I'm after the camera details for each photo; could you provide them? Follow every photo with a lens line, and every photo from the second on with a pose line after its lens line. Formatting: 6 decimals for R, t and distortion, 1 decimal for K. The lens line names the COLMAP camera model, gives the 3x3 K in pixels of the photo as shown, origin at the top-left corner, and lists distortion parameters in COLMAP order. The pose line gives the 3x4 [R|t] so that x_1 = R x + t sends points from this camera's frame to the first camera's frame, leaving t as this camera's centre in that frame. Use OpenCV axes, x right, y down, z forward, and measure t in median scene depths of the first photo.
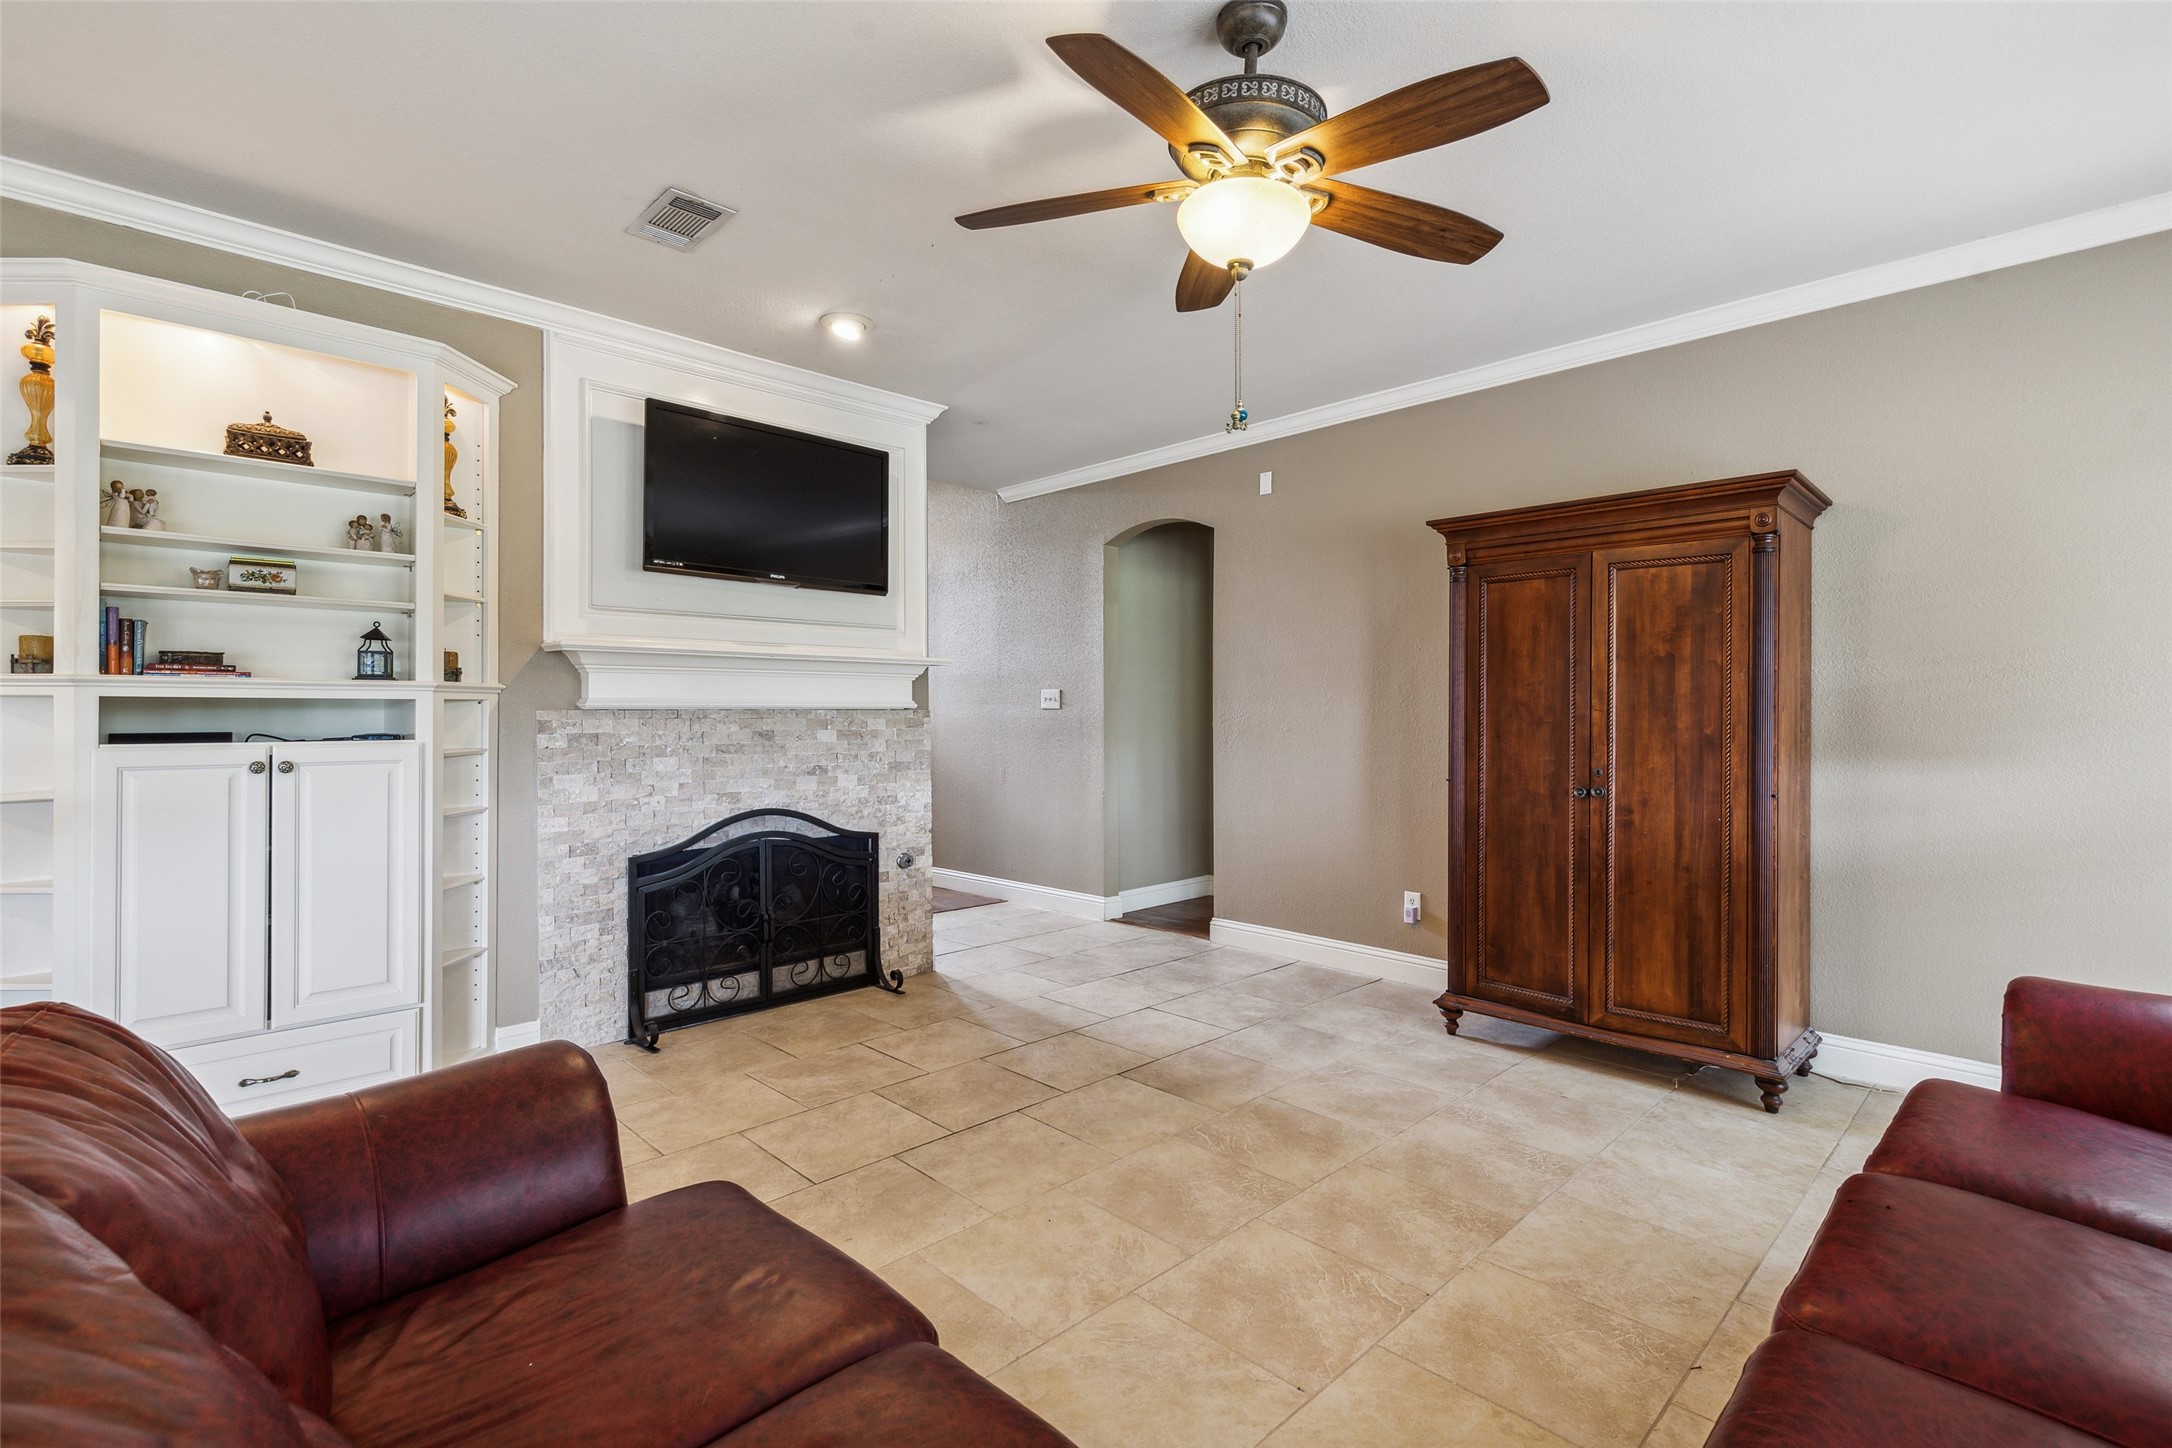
lens RADIAL K [[996.7, 0, 1079.5], [0, 996.7, 709.0], [0, 0, 1]] dist [0.009099, -0.002069]
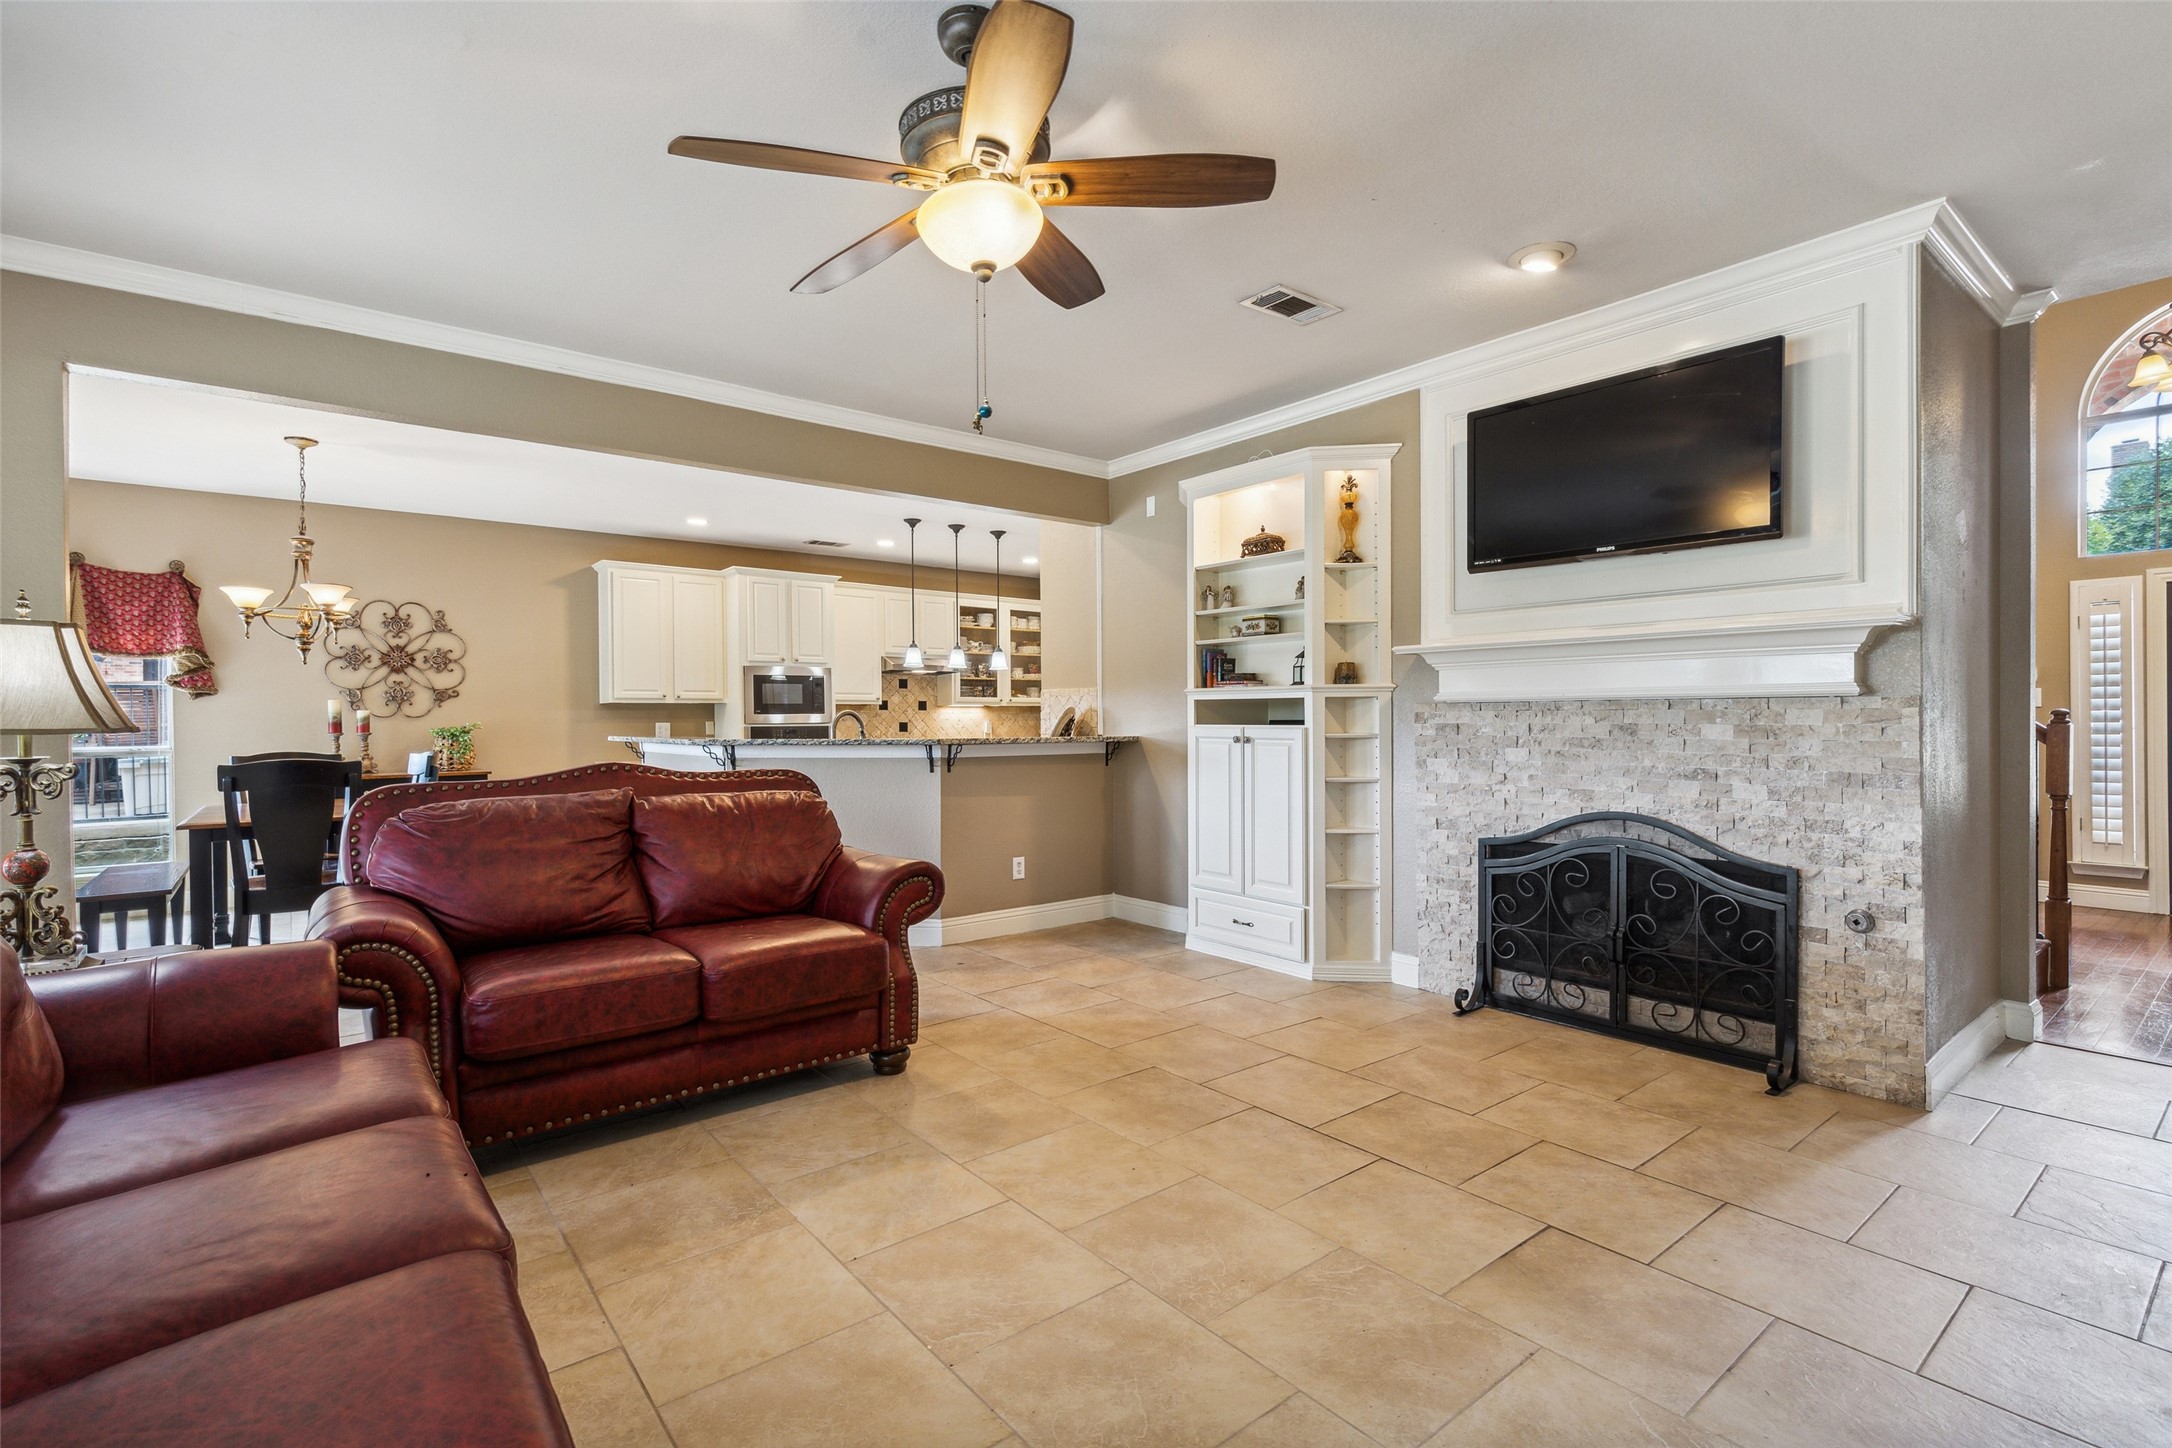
lens RADIAL K [[996.7, 0, 1087.9], [0, 996.7, 722.3], [0, 0, 1]] dist [0.009099, -0.002069]
pose [[-0.090401, 0.005624, -0.995890, 0.686165], [0.006868, 0.999964, 0.005024, 0.014261], [0.995882, -0.006386, -0.090437, 0.687780]]
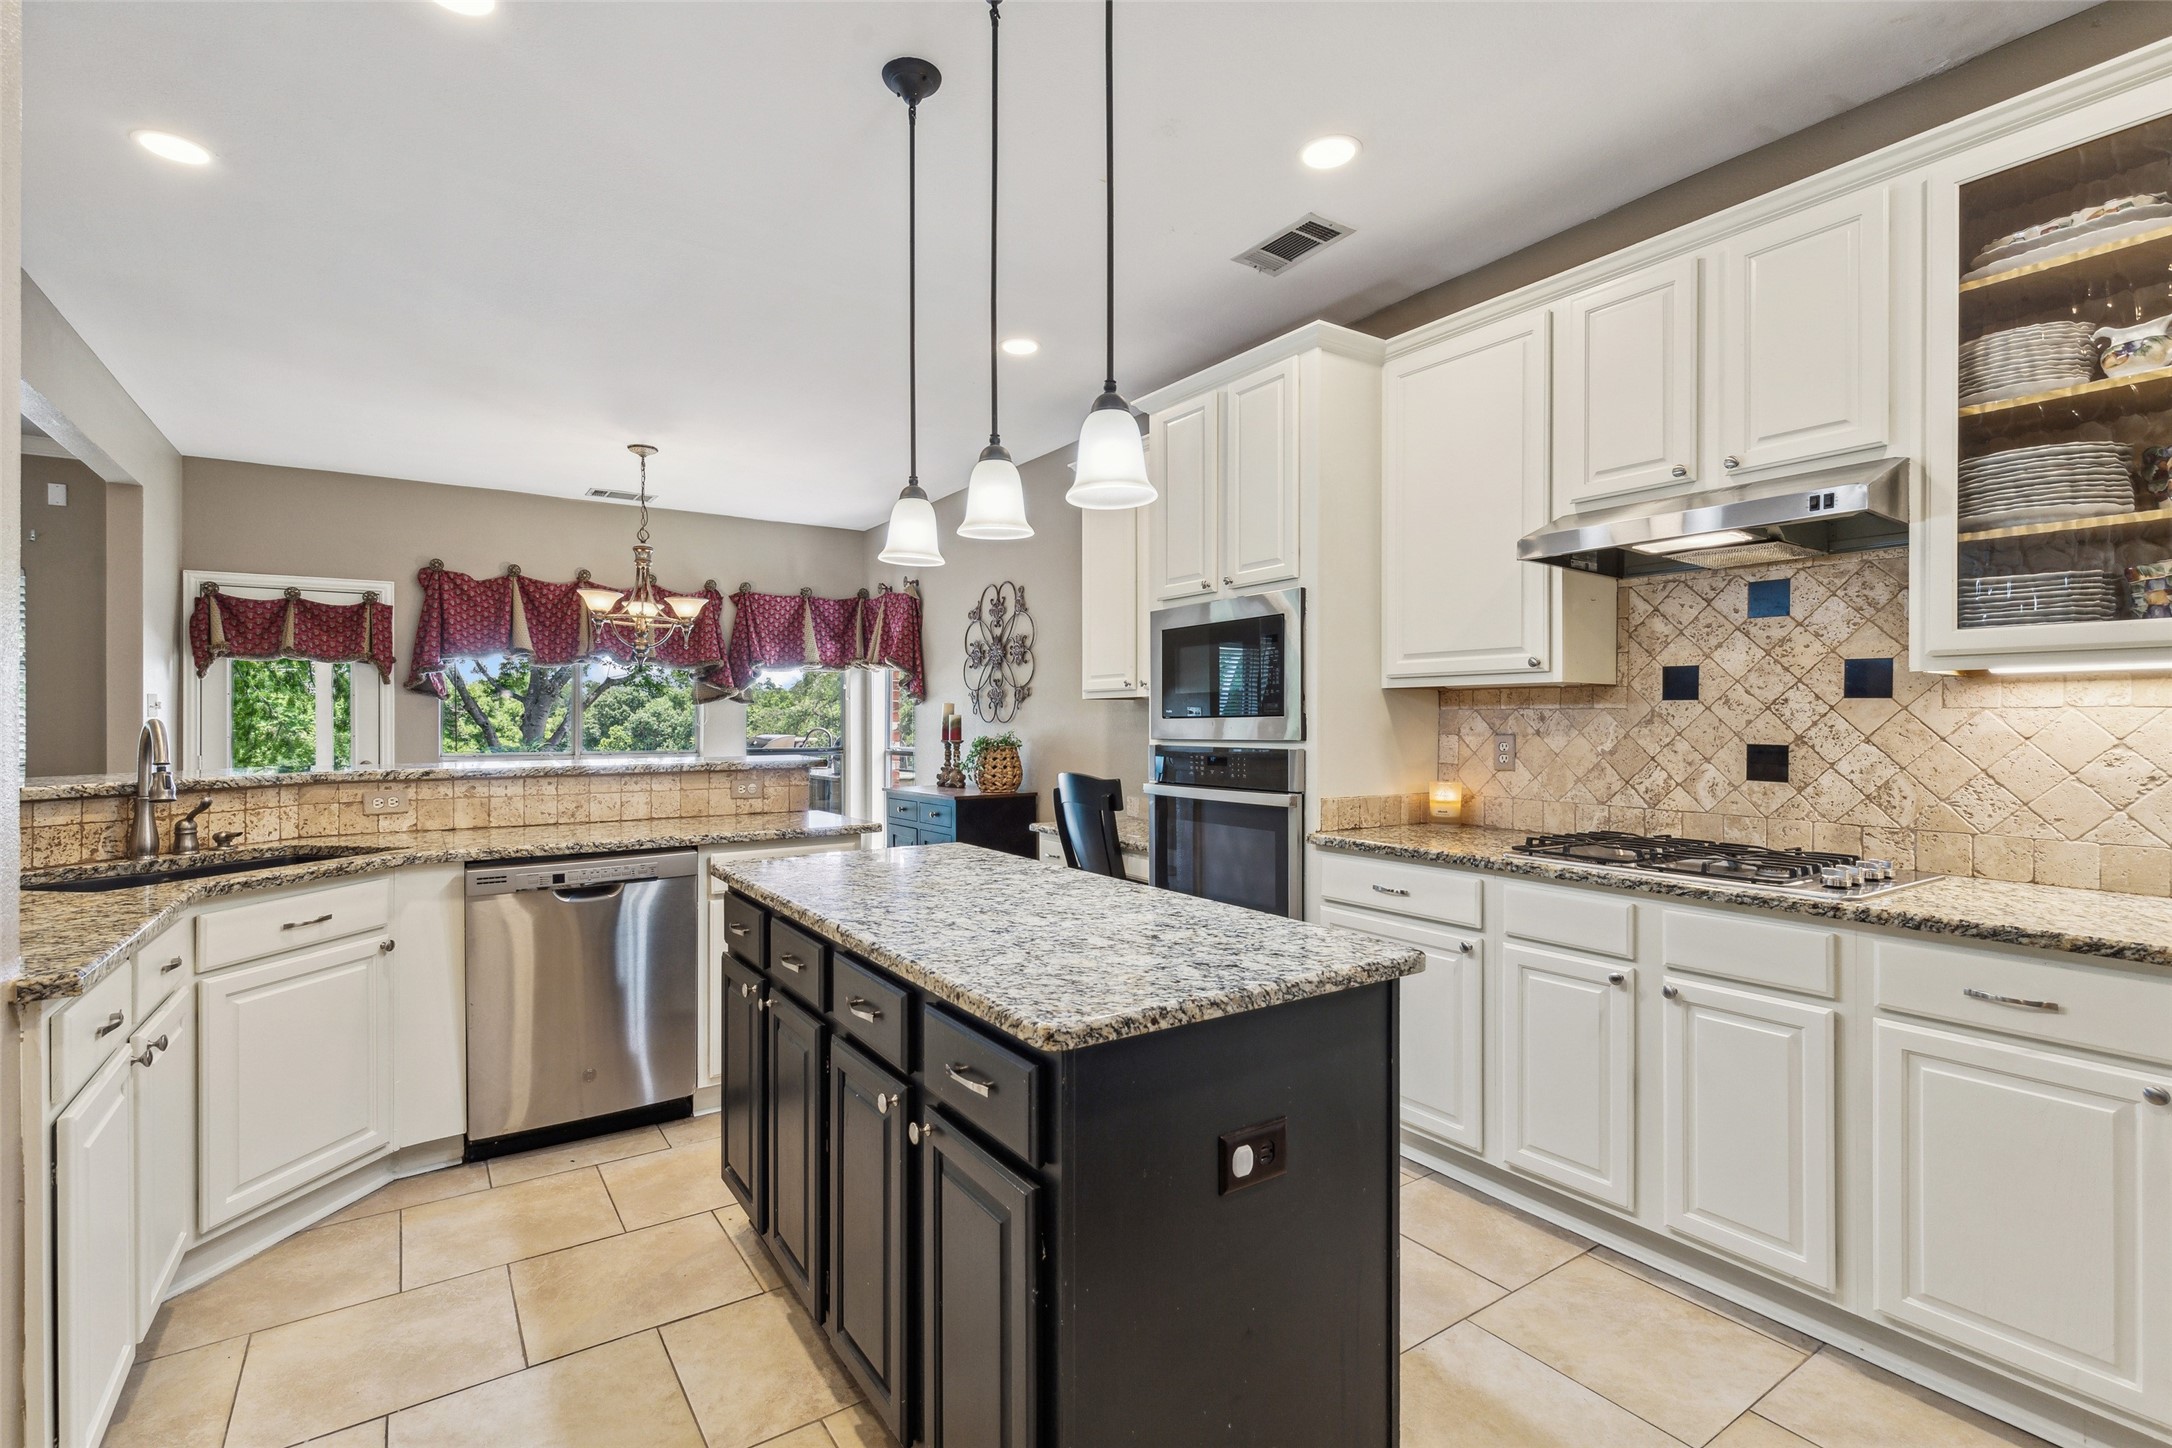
lens RADIAL K [[996.7, 0, 1088.0], [0, 996.7, 724.7], [0, 0, 1]] dist [0.009099, -0.002069]
pose [[-0.983949, 0.004110, 0.178405, -1.499872], [0.004459, 0.999989, 0.001554, 0.007452], [-0.178397, 0.002324, -0.983956, 0.729211]]
